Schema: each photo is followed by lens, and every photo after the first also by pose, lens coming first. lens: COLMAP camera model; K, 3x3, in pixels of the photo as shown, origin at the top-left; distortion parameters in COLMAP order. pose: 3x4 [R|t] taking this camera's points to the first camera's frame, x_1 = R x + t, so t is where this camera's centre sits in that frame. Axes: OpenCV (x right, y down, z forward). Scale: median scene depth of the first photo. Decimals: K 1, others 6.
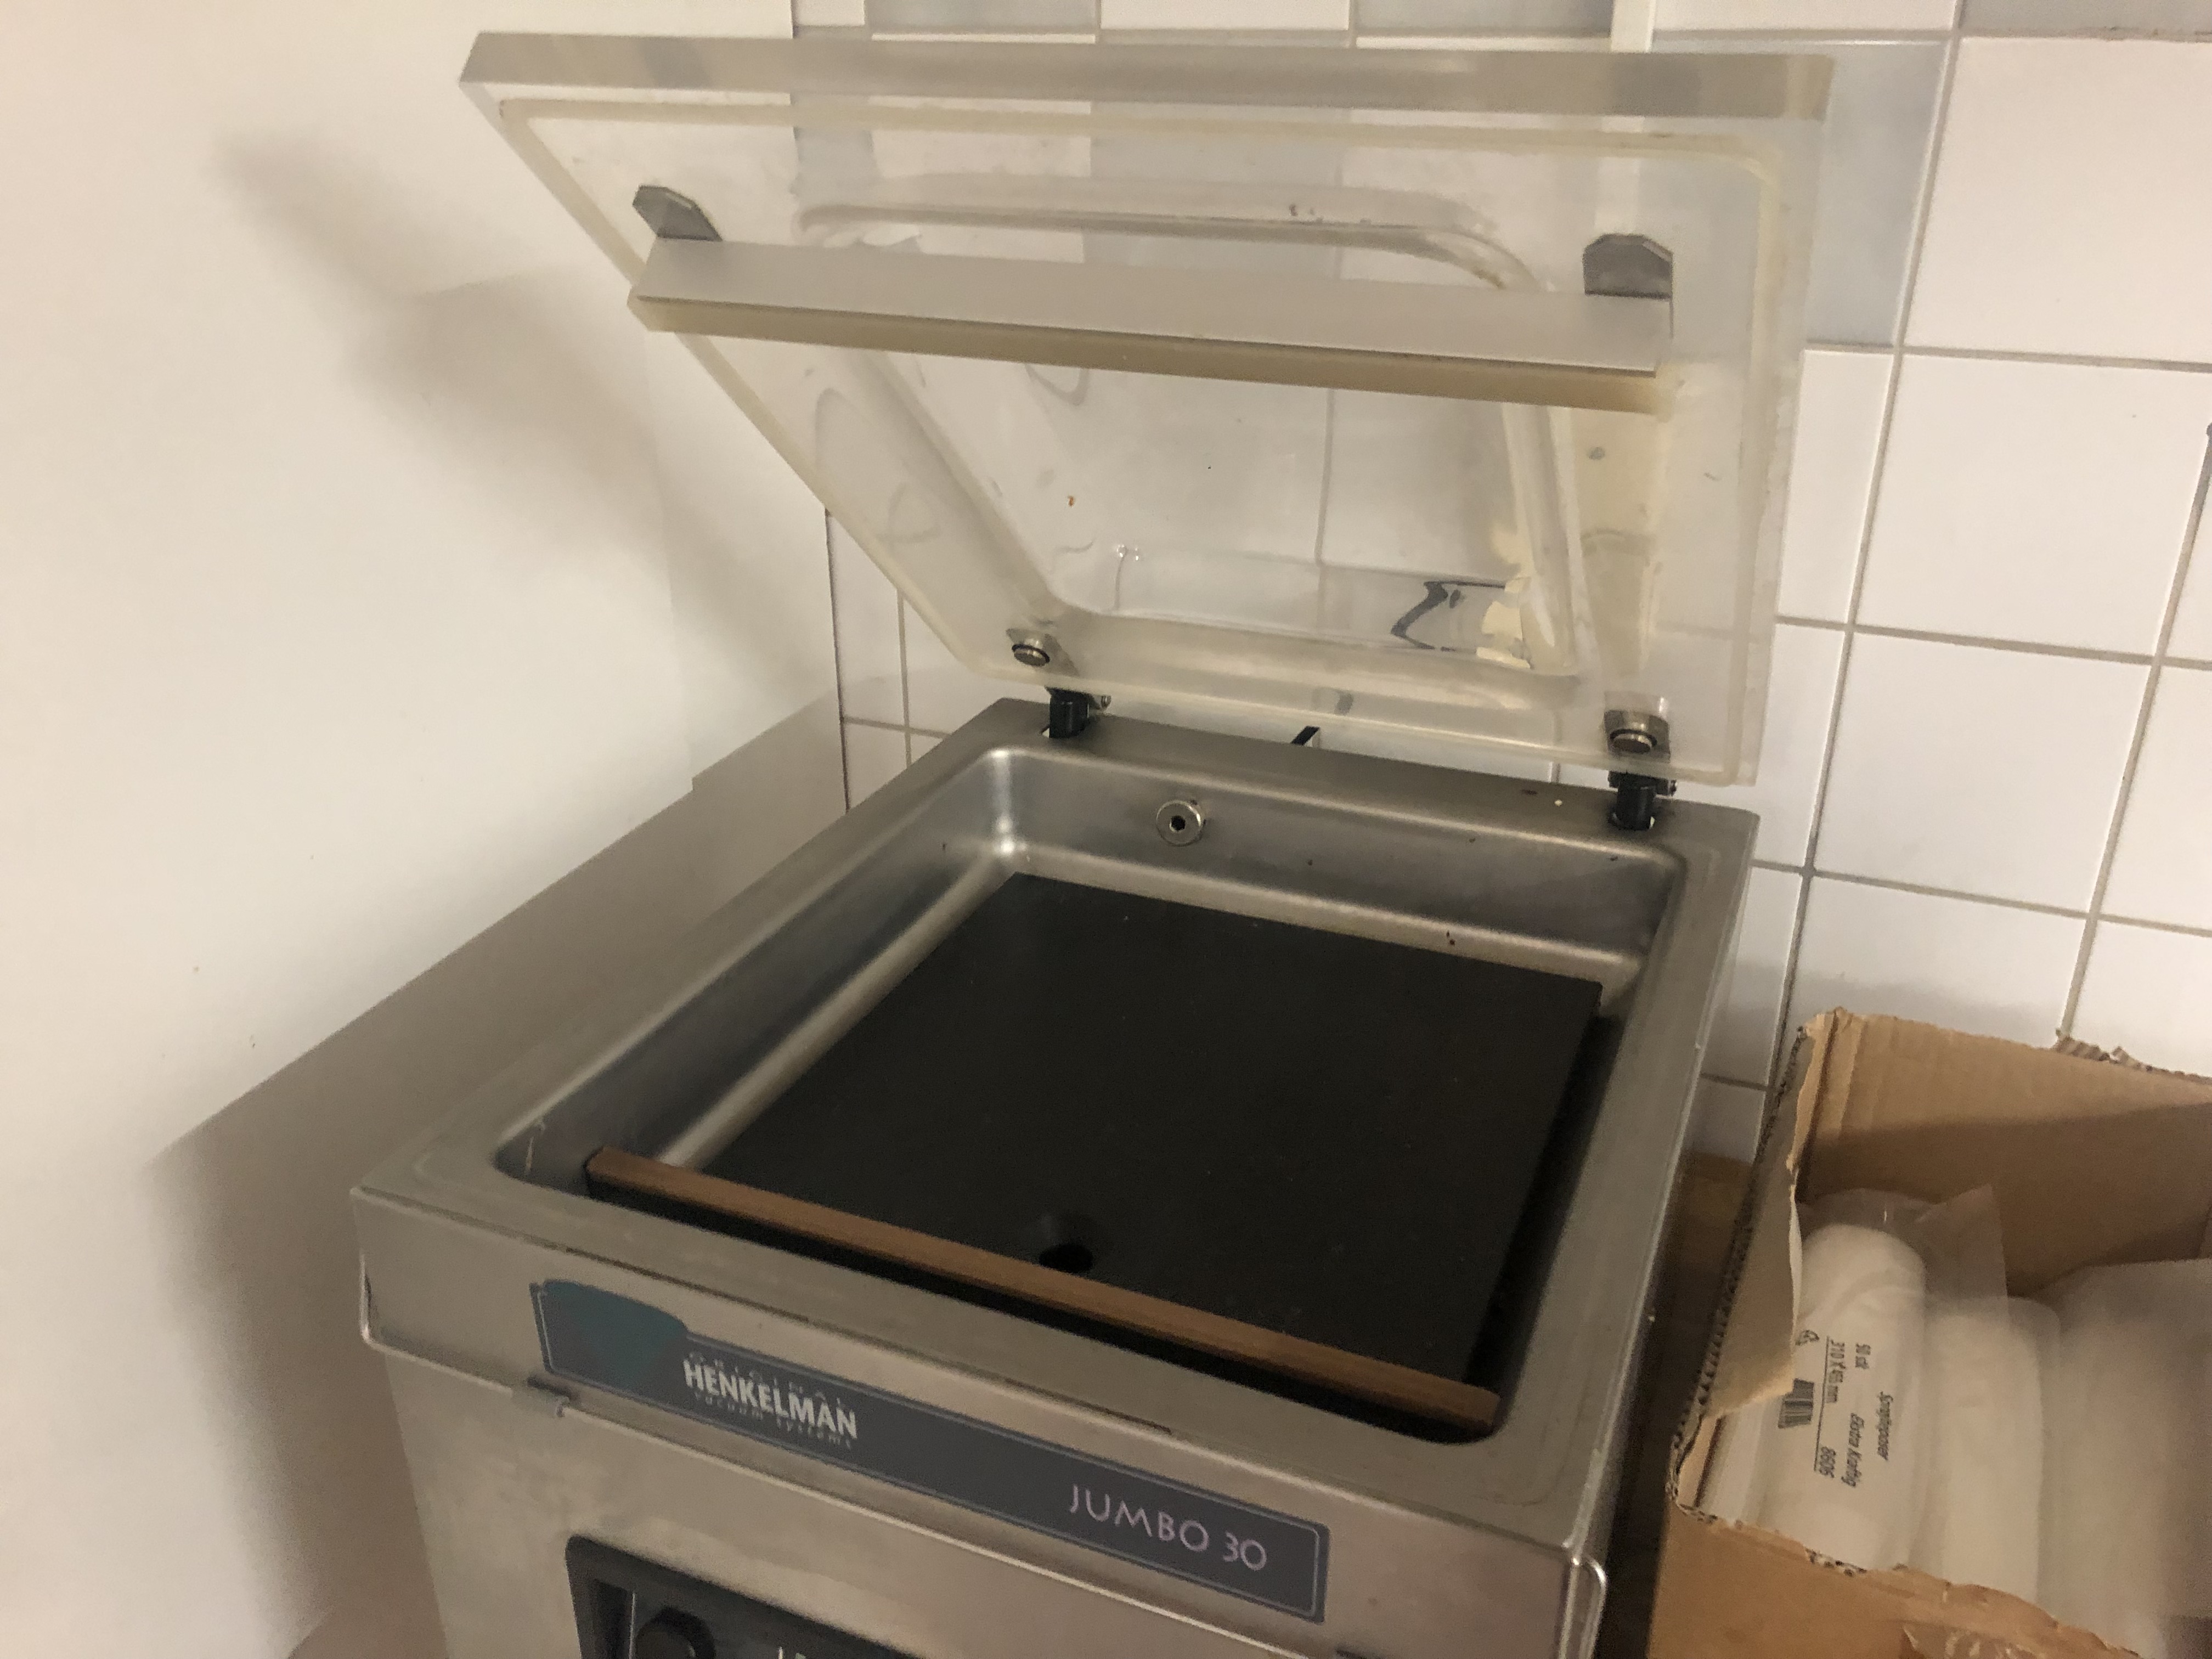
lens RADIAL K [[1817.4, 0, 1101.4], [0, 1817.4, 831.8], [0, 0, 1]] dist [-0.001557, 0.001396]
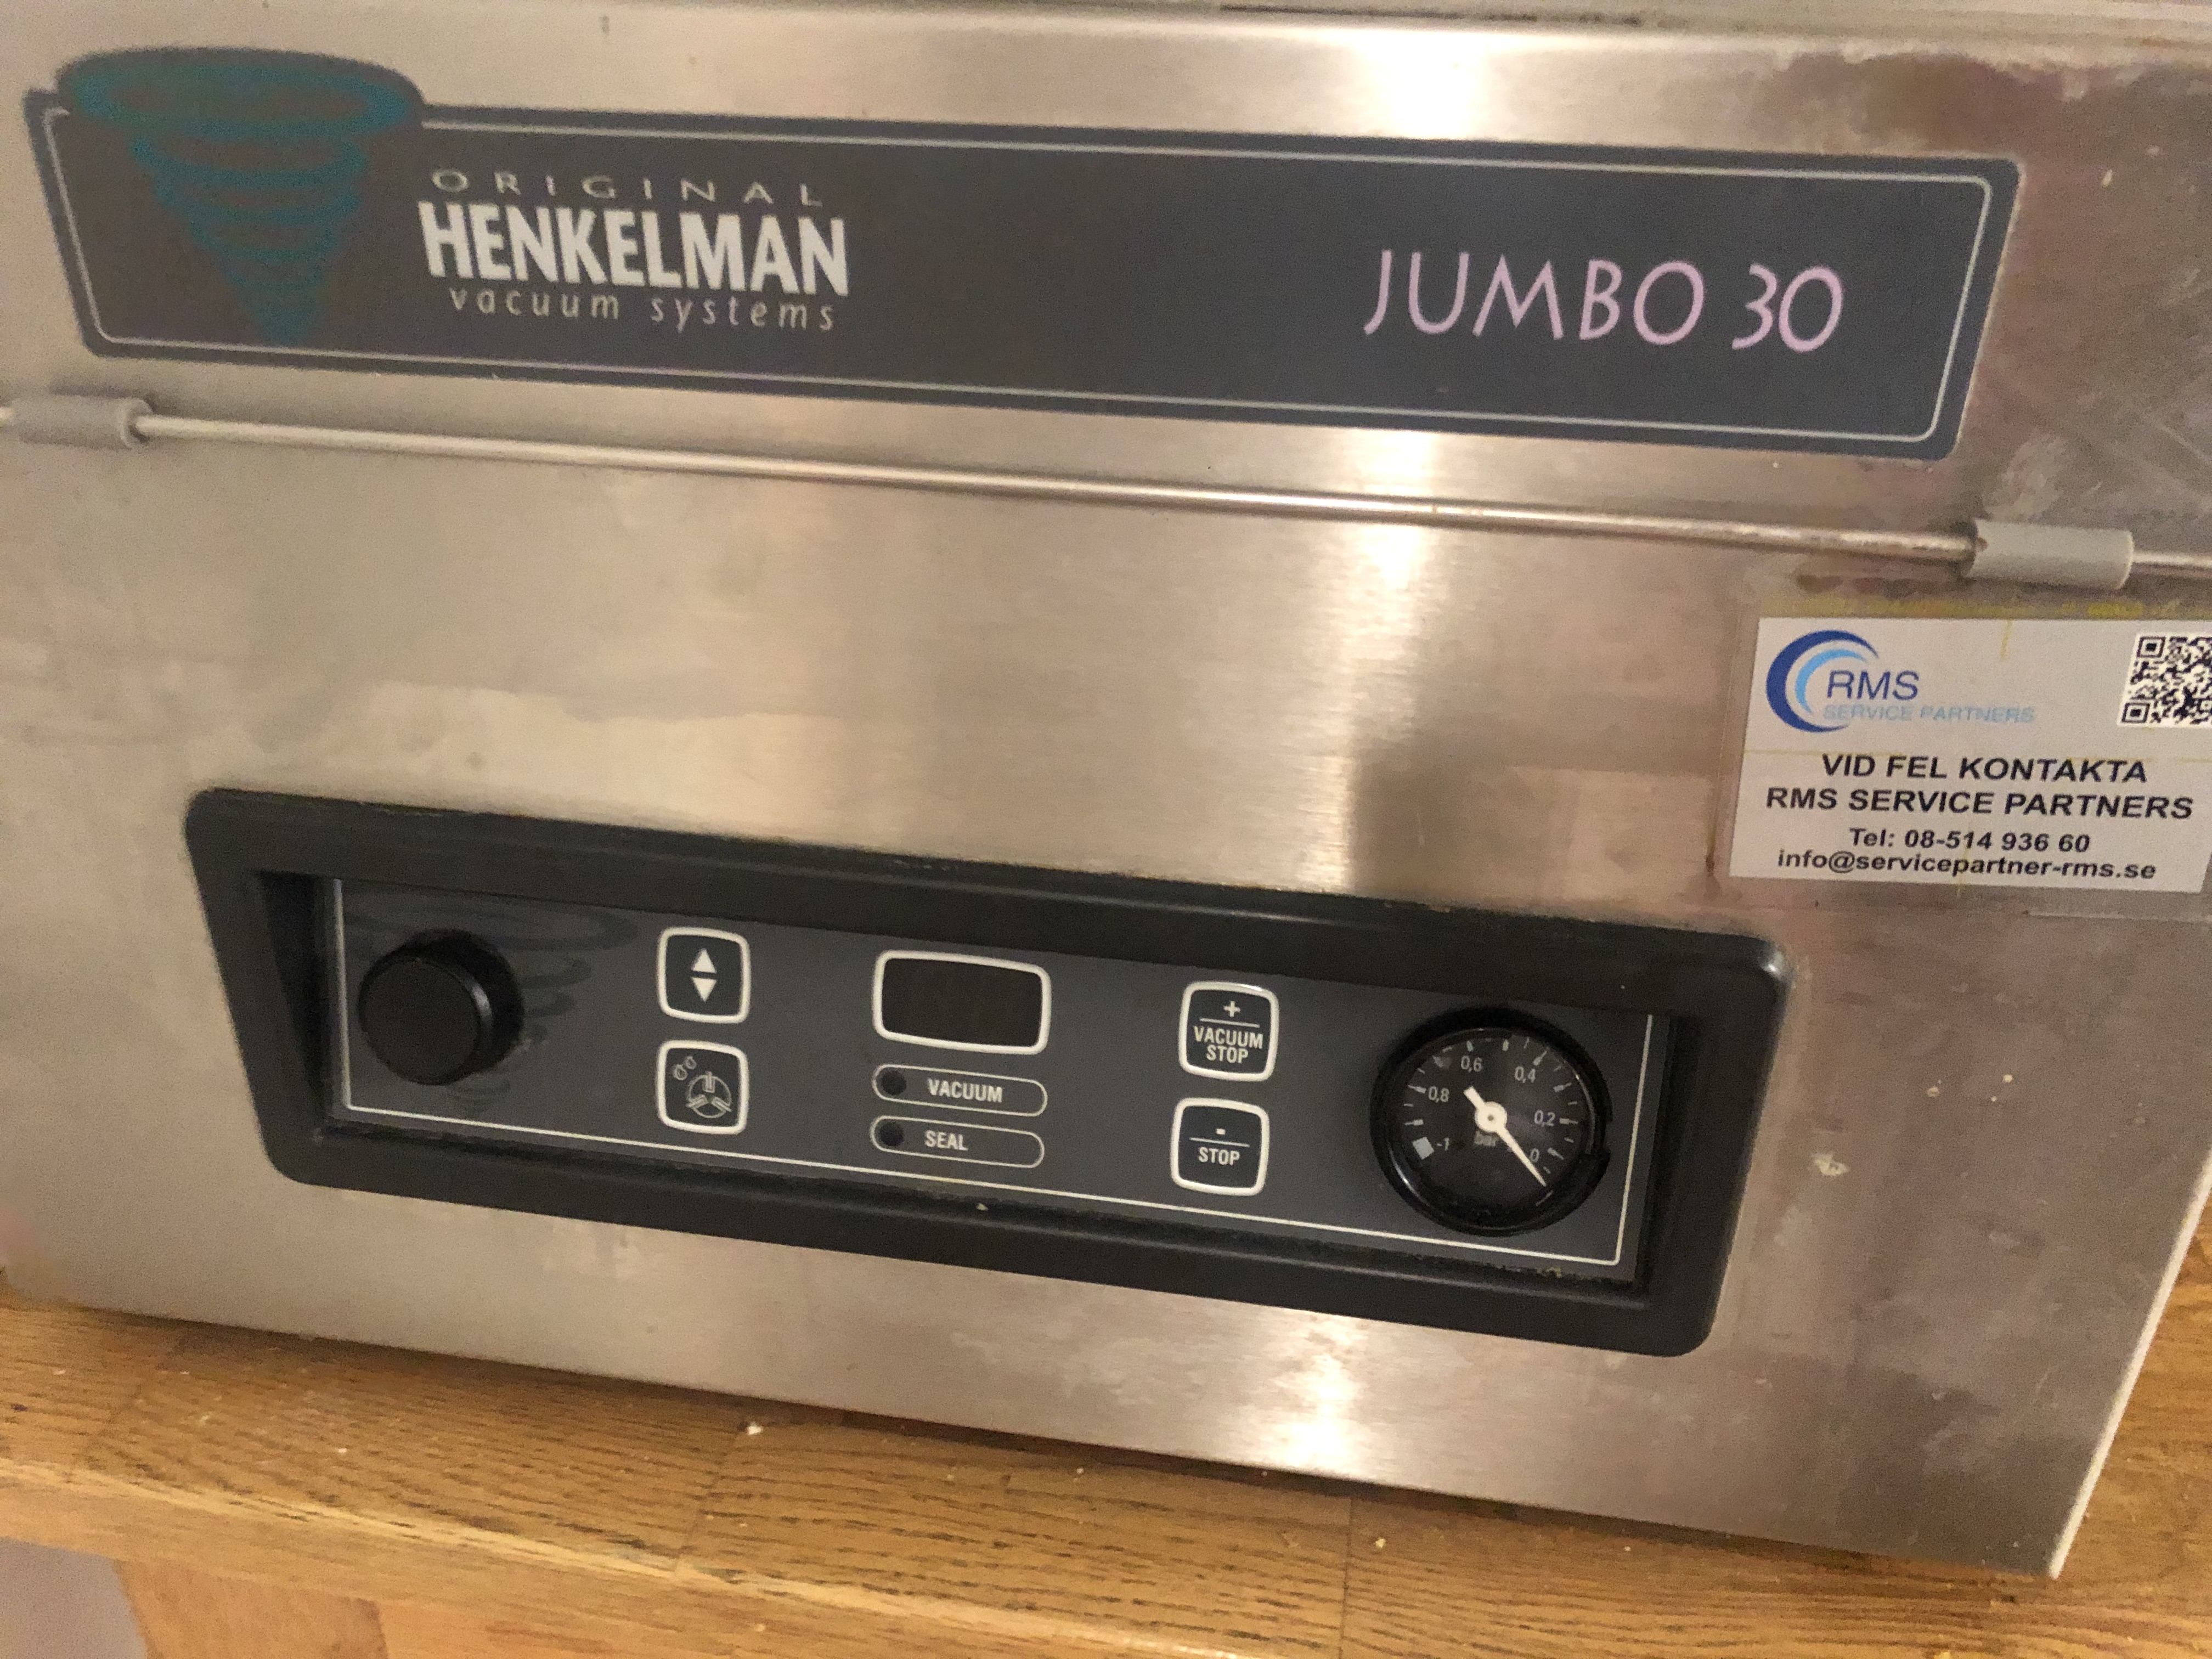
lens RADIAL K [[1817.4, 0, 1108.2], [0, 1817.4, 831.1], [0, 0, 1]] dist [-0.001557, 0.001396]
pose [[0.972358, -0.100324, 0.210845, -0.177573], [0.088646, 0.993995, 0.064151, 0.436198], [-0.216015, -0.043687, 0.975412, 0.531290]]
